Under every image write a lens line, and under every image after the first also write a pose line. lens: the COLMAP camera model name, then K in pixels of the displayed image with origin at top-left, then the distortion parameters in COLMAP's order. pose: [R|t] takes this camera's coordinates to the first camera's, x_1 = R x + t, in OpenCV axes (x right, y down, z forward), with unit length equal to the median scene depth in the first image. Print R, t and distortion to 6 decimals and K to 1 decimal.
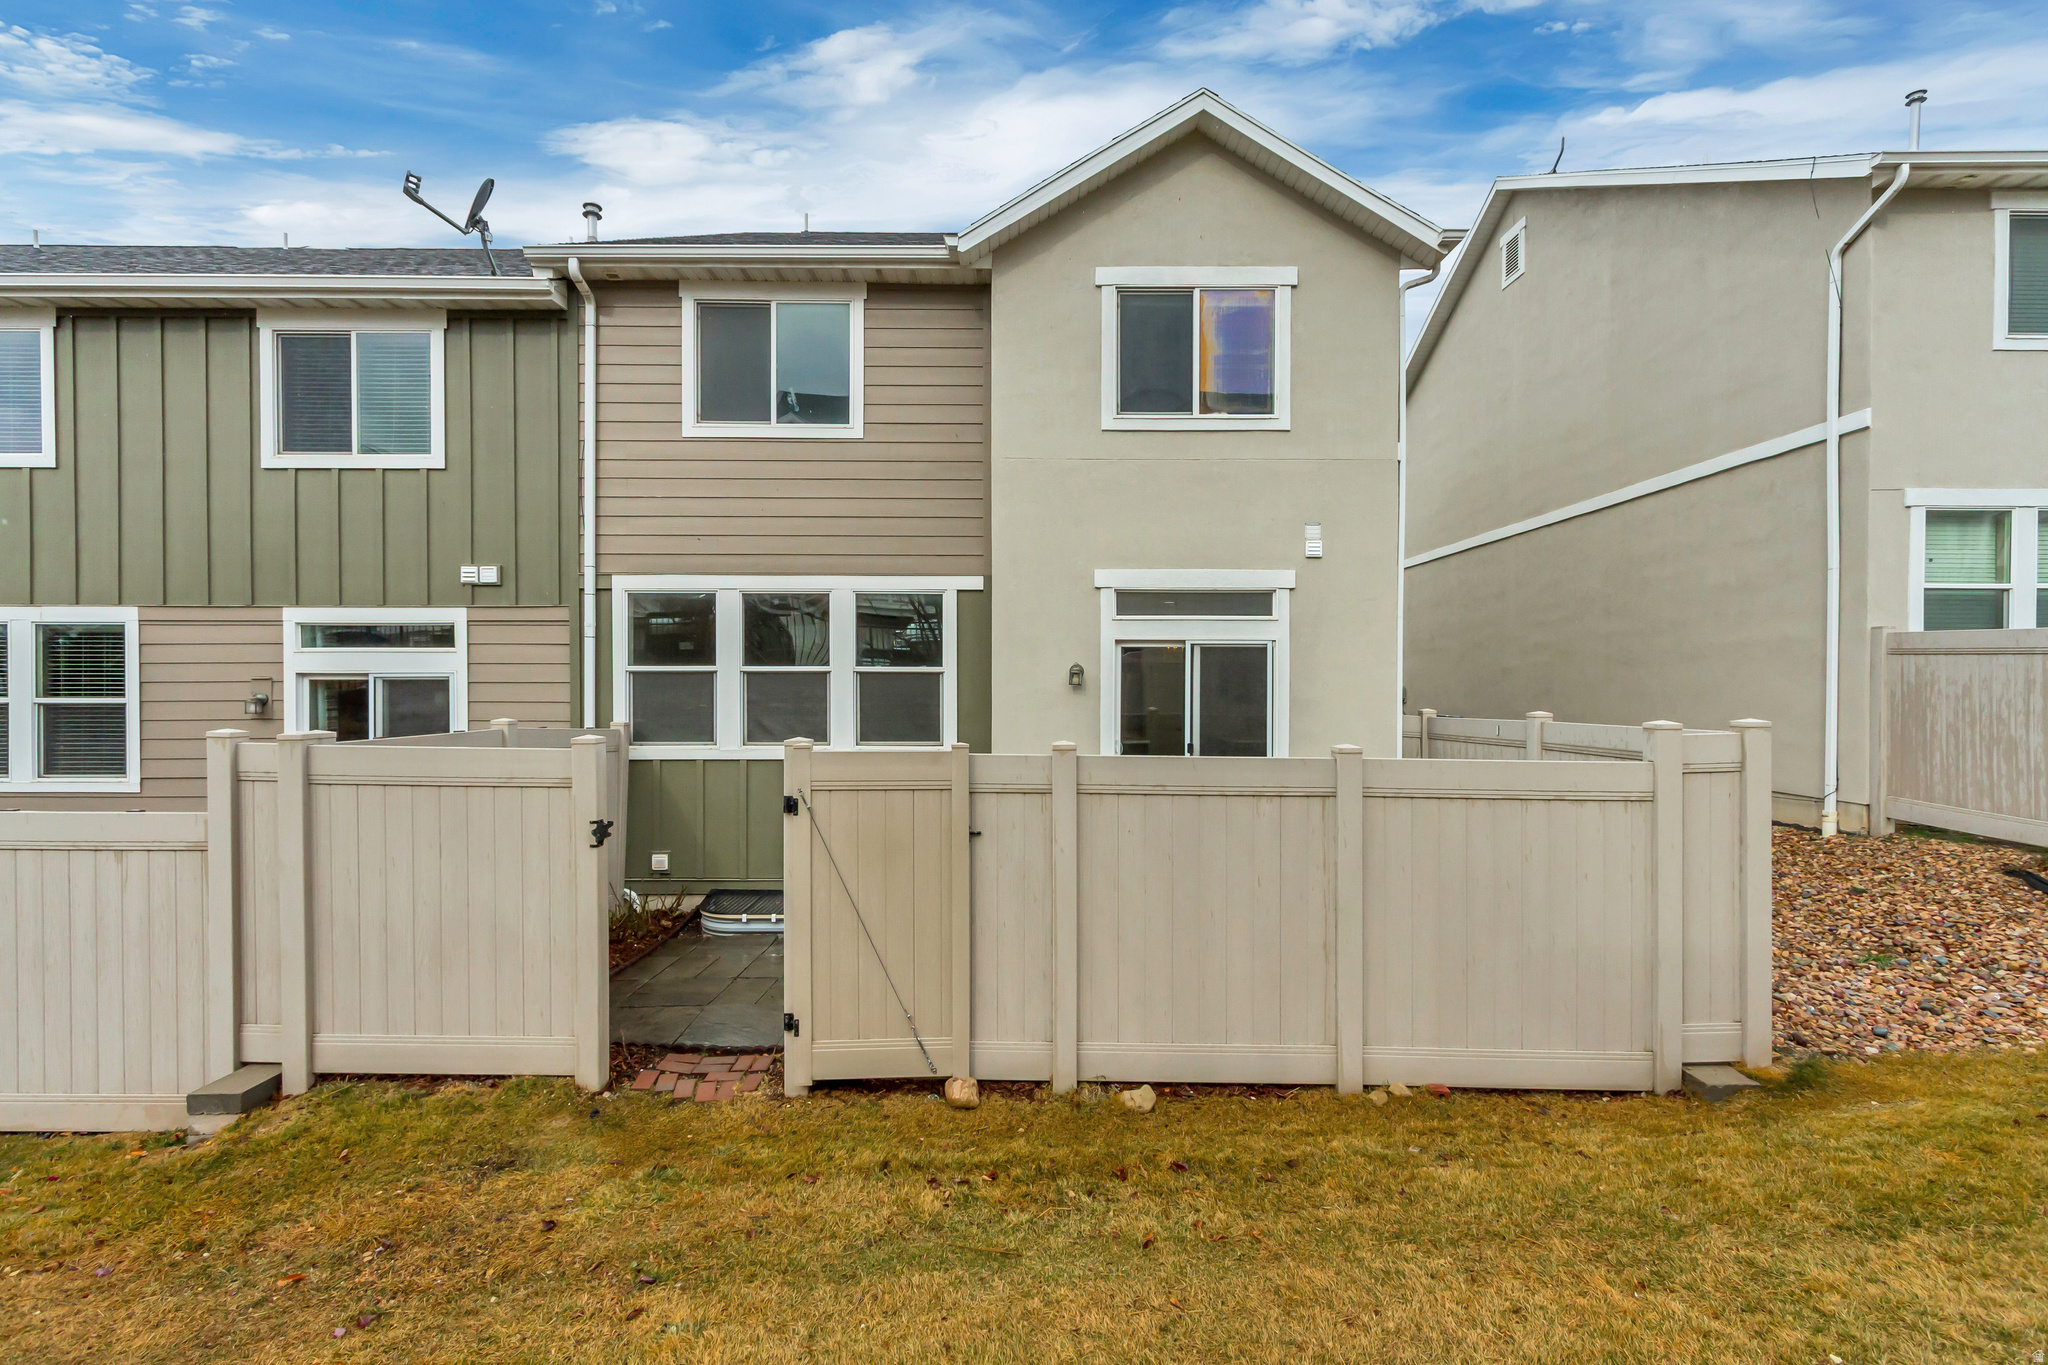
lens RADIAL K [[942.4, 0, 1026.9], [0, 942.4, 686.8], [0, 0, 1]] dist [0.007886, -0.000406]
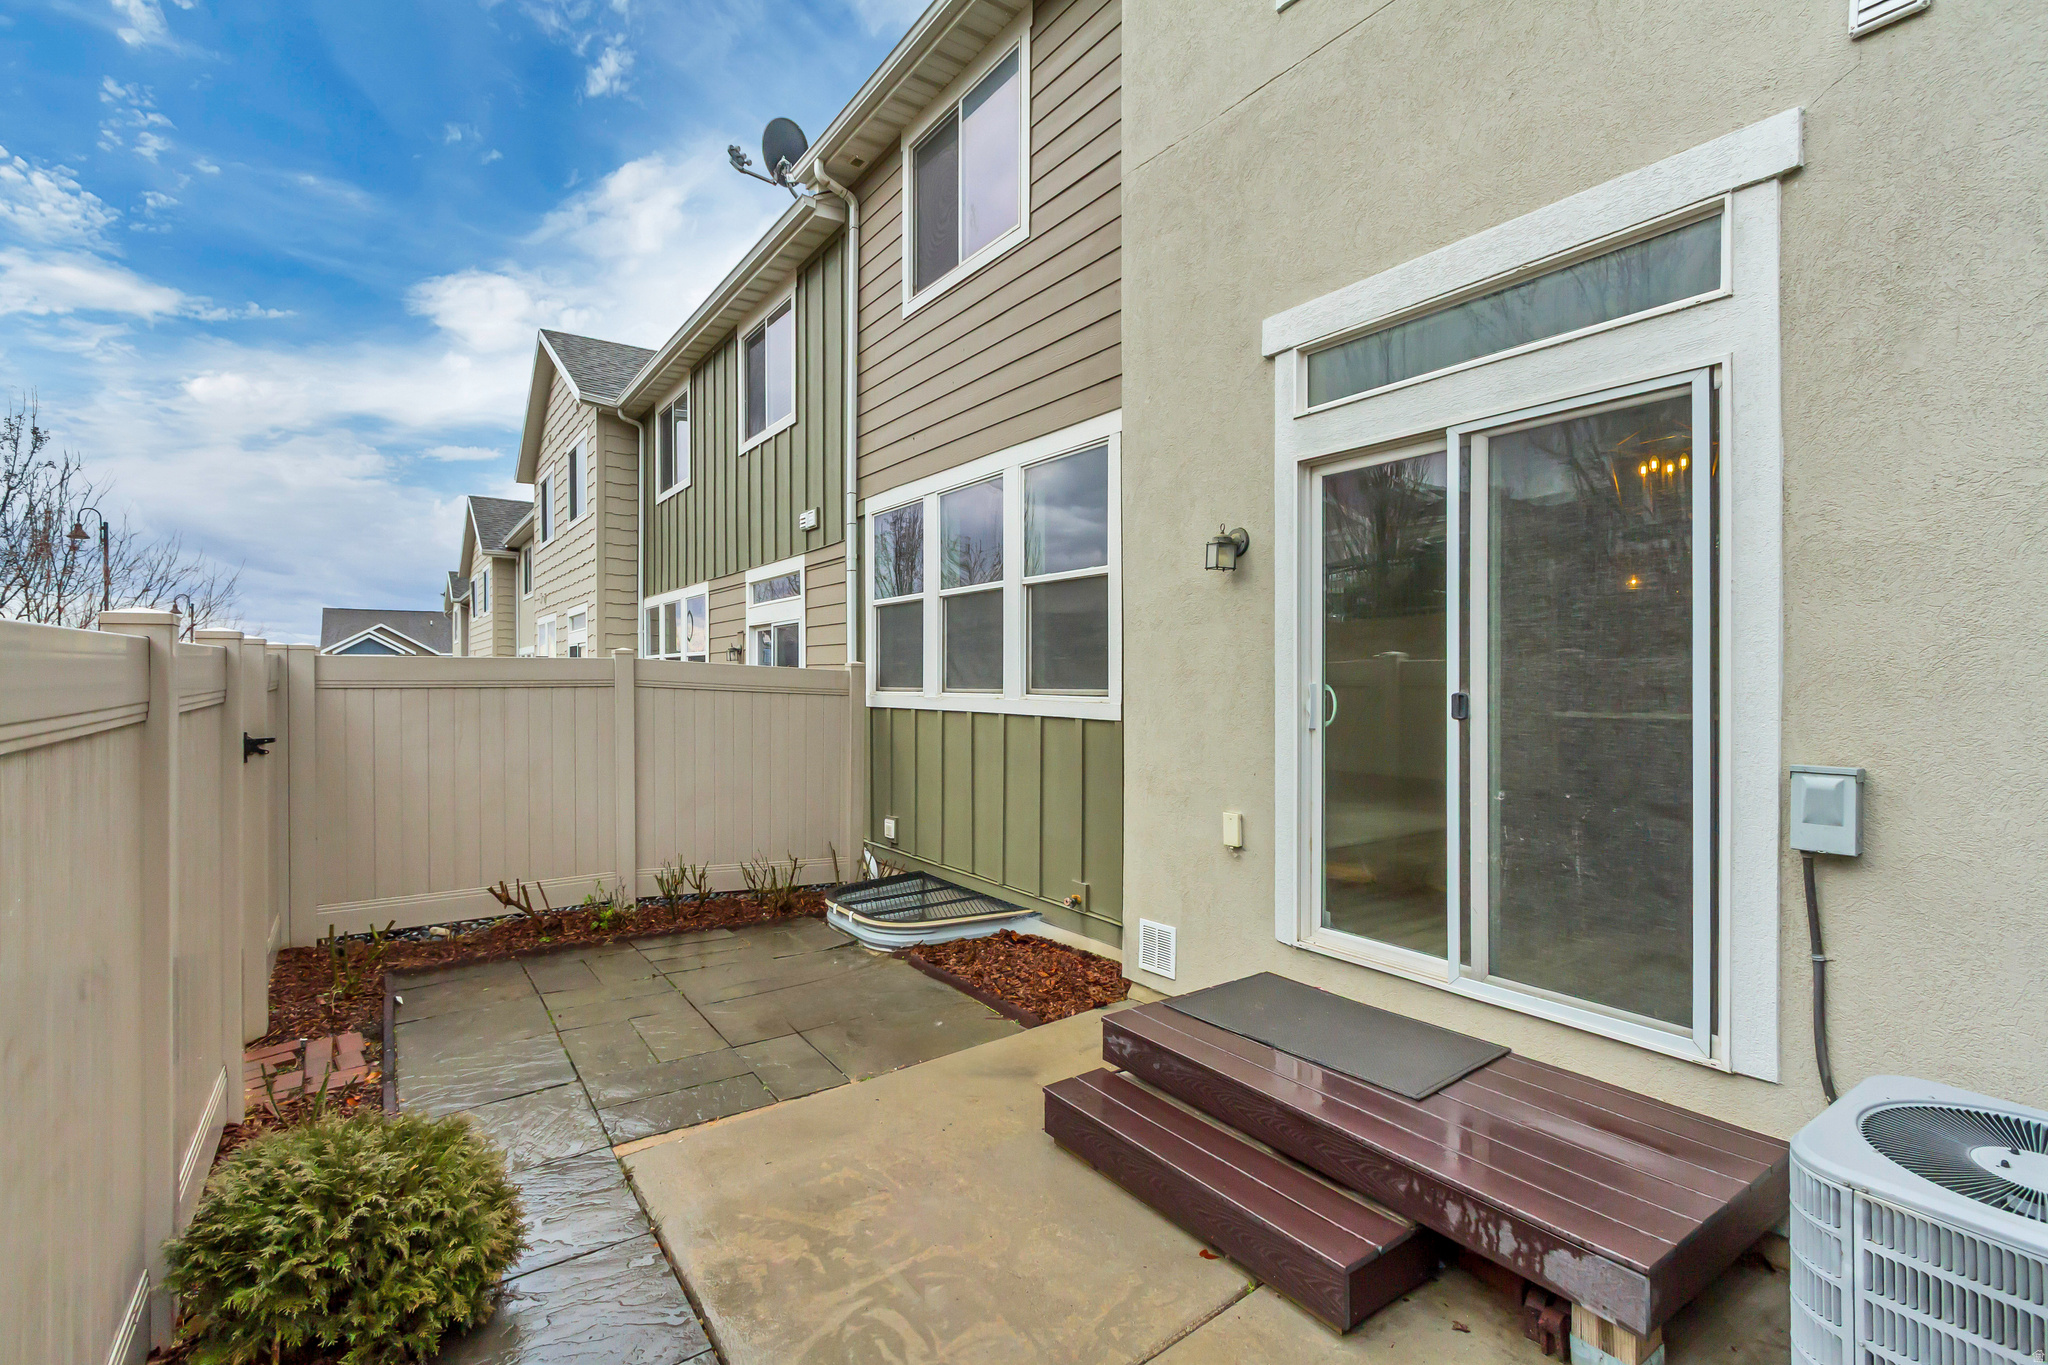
lens RADIAL K [[942.4, 0, 1024.8], [0, 942.4, 679.6], [0, 0, 1]] dist [0.007886, -0.000406]
pose [[0.572779, -0.001415, -0.819709, 0.386430], [0.000713, 0.999999, -0.001227, 0.054357], [0.819710, 0.000118, 0.572779, 0.633351]]
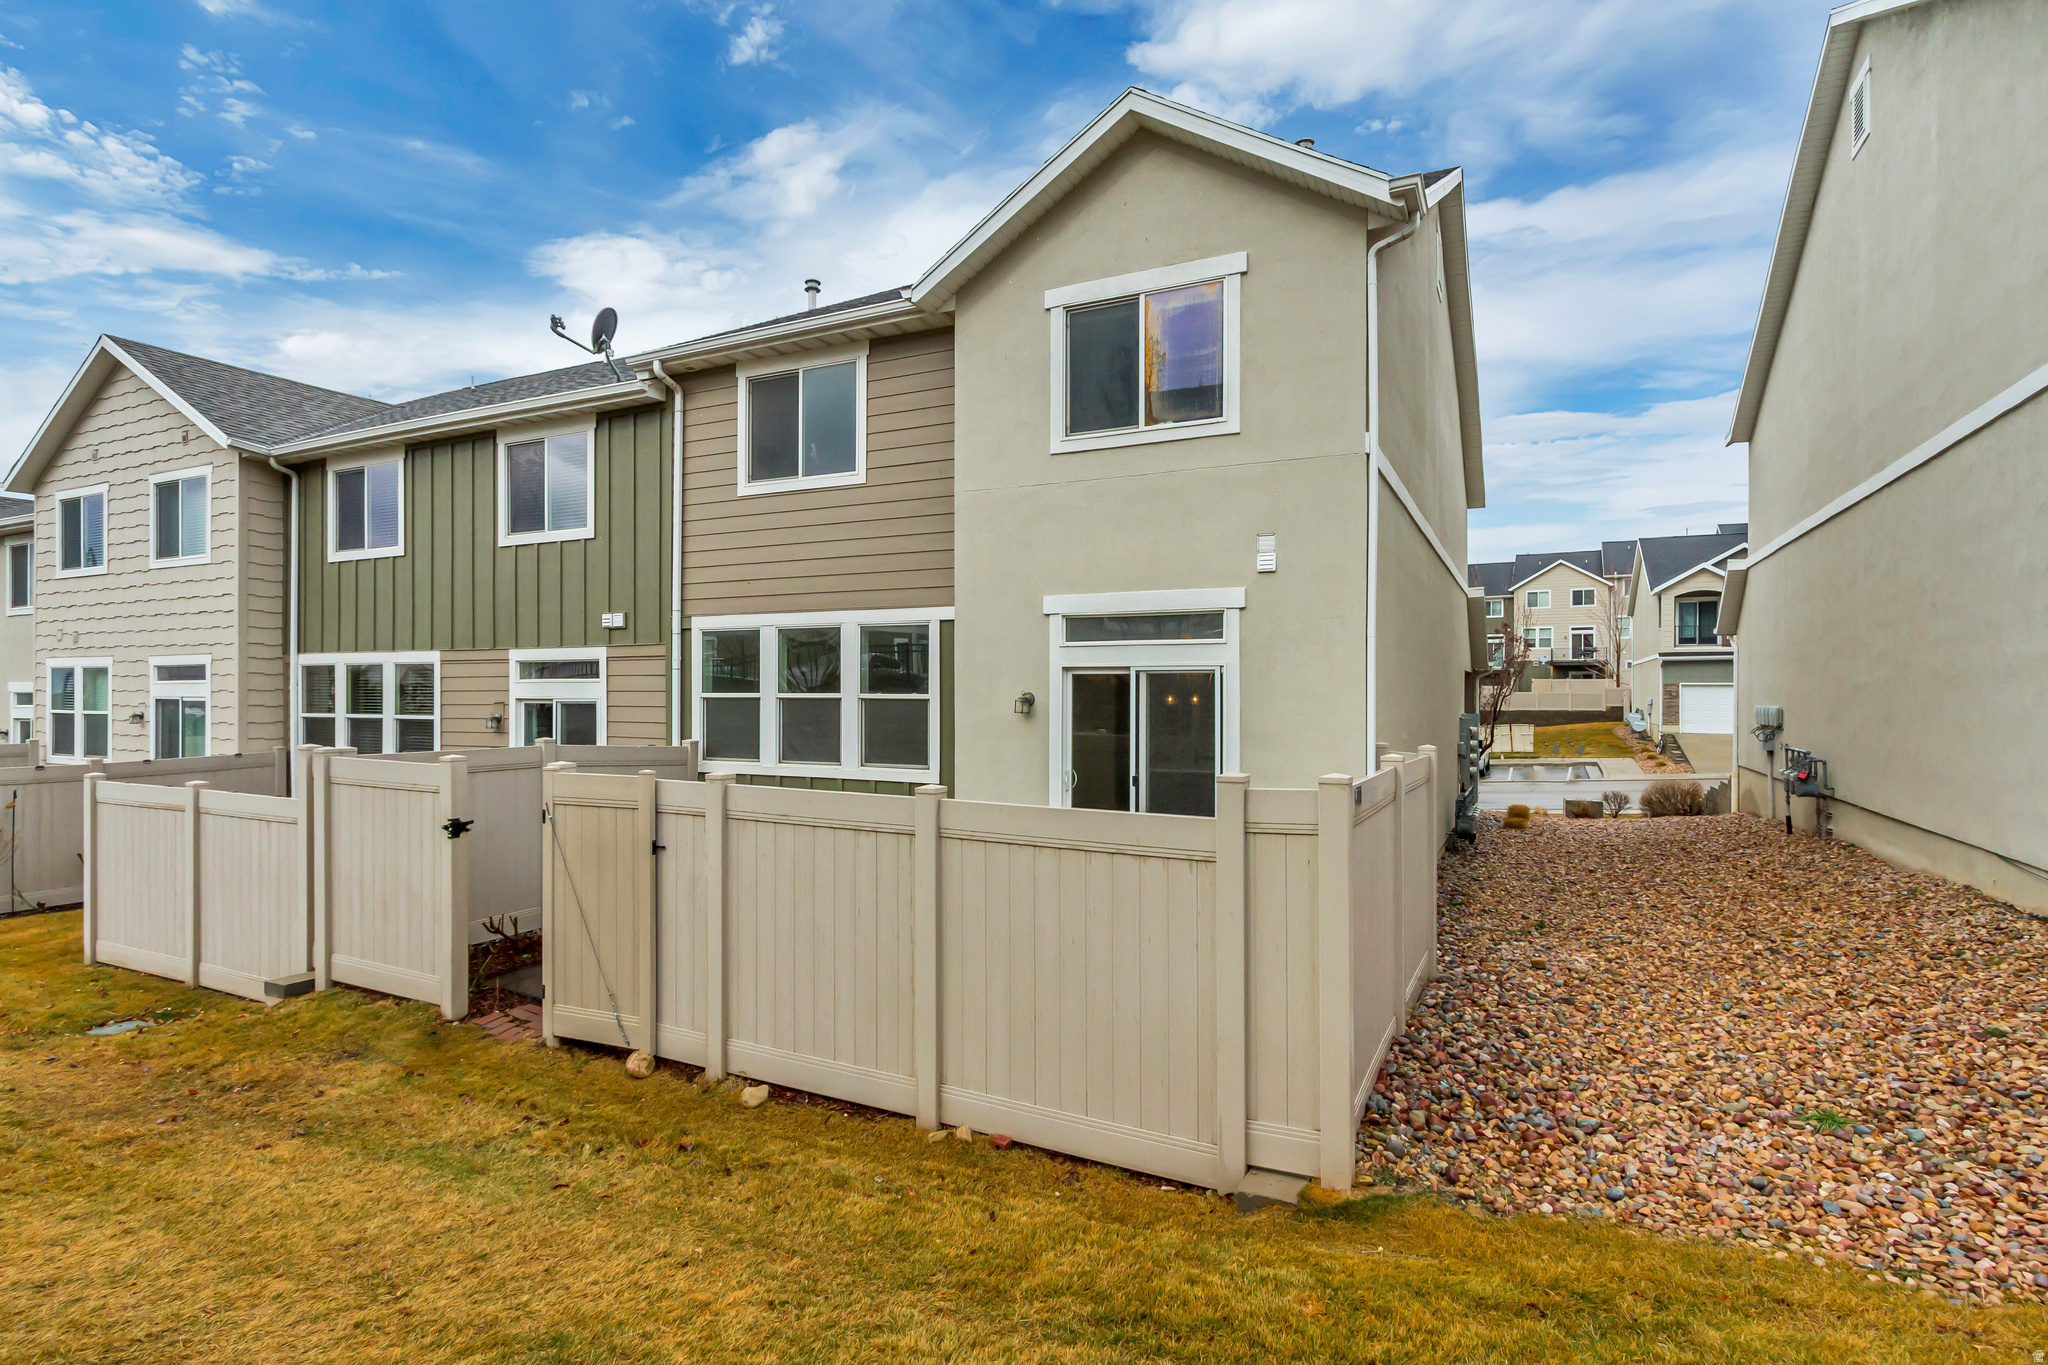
lens RADIAL K [[1027.9, 0, 1018.2], [0, 1027.9, 683.7], [0, 0, 1]] dist [0.009363, -0.002349]
pose [[0.890870, -0.003812, -0.454243, 0.535159], [-0.001496, 0.999935, -0.011327, -0.020395], [0.454256, 0.010771, 0.890806, 0.030217]]
